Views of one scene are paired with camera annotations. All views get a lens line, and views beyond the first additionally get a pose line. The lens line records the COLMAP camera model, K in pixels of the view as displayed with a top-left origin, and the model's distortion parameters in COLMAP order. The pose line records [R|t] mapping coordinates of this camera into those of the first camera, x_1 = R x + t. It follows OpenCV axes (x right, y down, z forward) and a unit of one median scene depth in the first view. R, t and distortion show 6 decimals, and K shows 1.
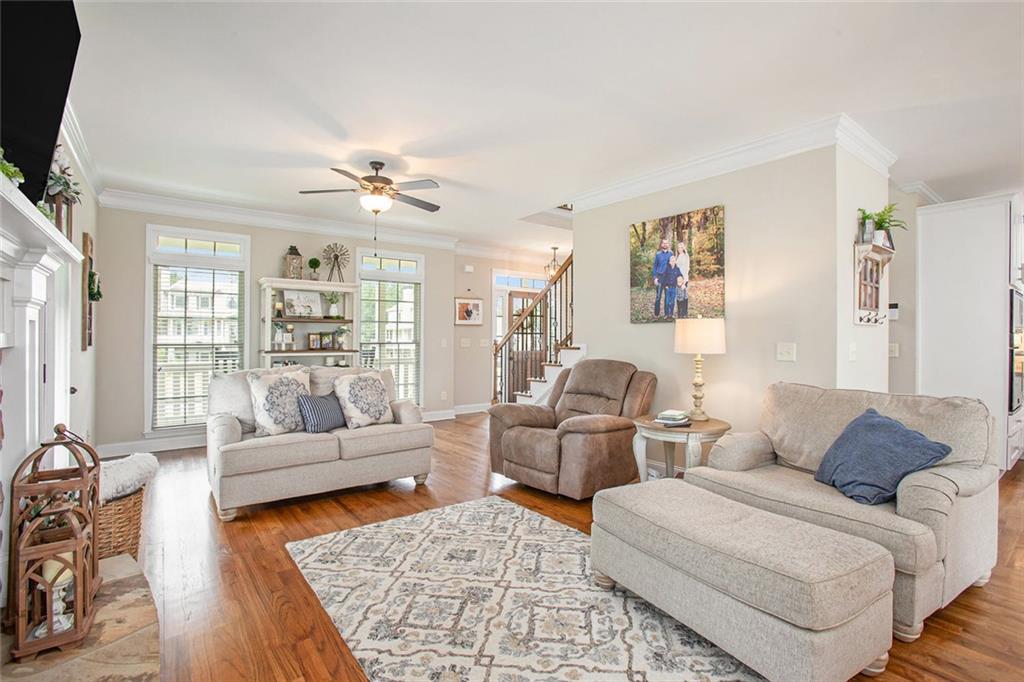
lens RADIAL K [[469.4, 0, 506.8], [0, 469.4, 335.1], [0, 0, 1]] dist [-0.037968, 0.004213]
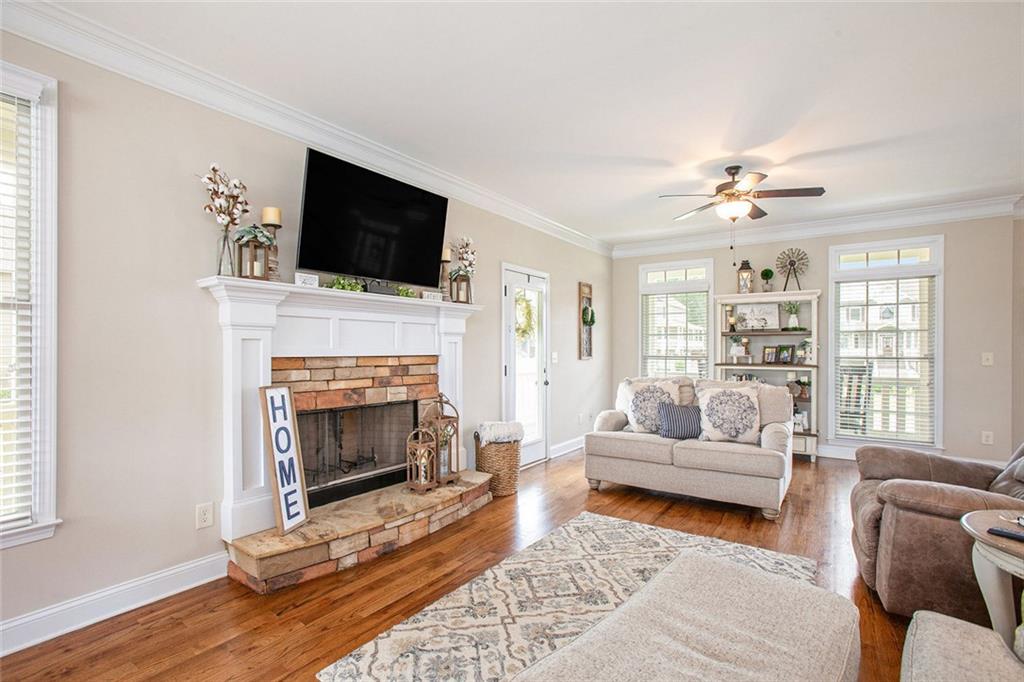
lens RADIAL K [[469.4, 0, 508.5], [0, 469.4, 347.8], [0, 0, 1]] dist [-0.037968, 0.004213]
pose [[0.307041, -0.004353, -0.951686, 0.541269], [0.004155, 0.999986, -0.003233, -0.000594], [0.951687, -0.002962, 0.307055, 0.308853]]
